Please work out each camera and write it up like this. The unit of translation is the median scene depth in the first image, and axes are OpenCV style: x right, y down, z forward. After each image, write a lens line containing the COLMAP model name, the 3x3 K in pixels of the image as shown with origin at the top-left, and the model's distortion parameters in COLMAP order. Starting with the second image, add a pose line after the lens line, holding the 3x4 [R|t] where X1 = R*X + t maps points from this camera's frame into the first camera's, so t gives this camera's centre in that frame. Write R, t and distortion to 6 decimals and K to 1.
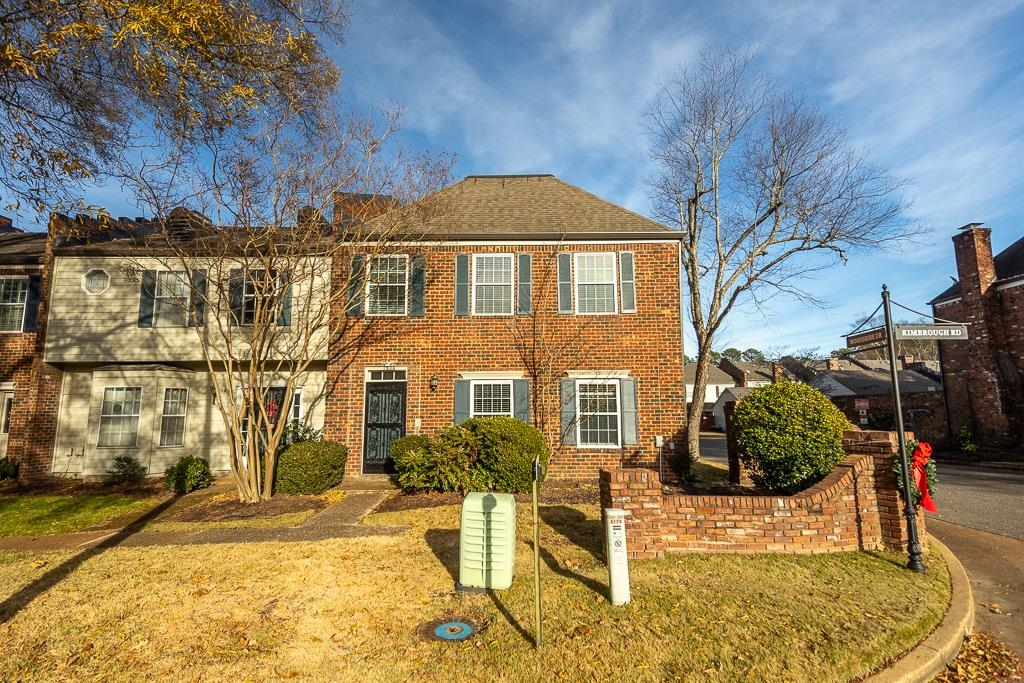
lens RADIAL K [[491.6, 0, 513.7], [0, 491.6, 339.4], [0, 0, 1]] dist [0.028402, -0.000579]
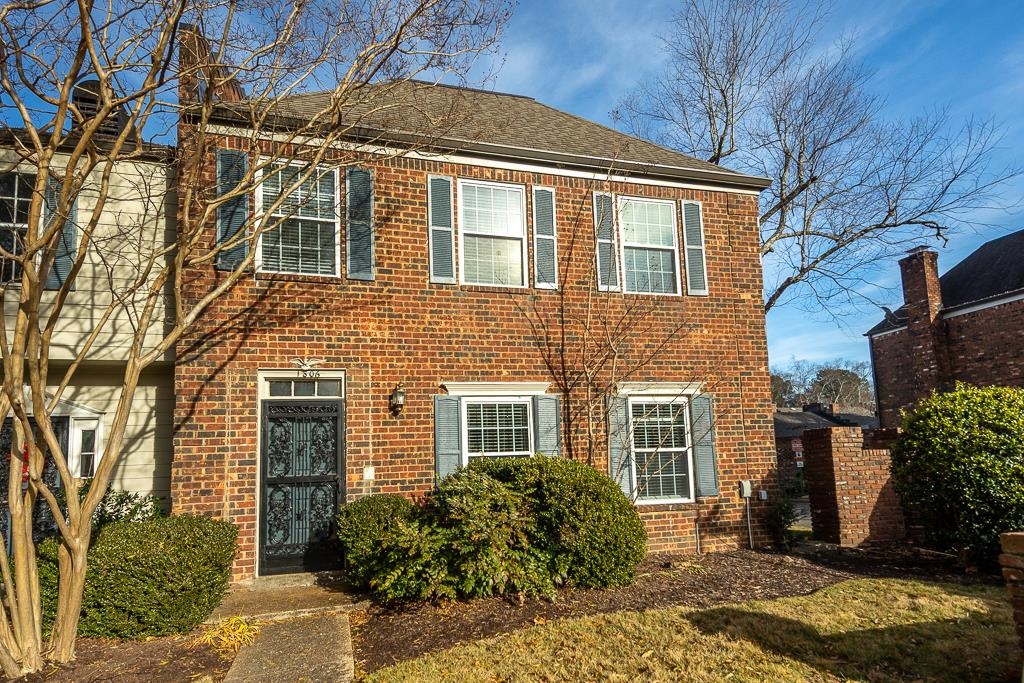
lens RADIAL K [[577.0, 0, 513.3], [0, 577.0, 403.5], [0, 0, 1]] dist [0.035500, -0.000507]
pose [[0.956159, 0.001173, 0.292846, -0.224861], [-0.008488, 0.999683, 0.023710, 0.073725], [-0.292725, -0.025156, 0.955866, 0.338246]]
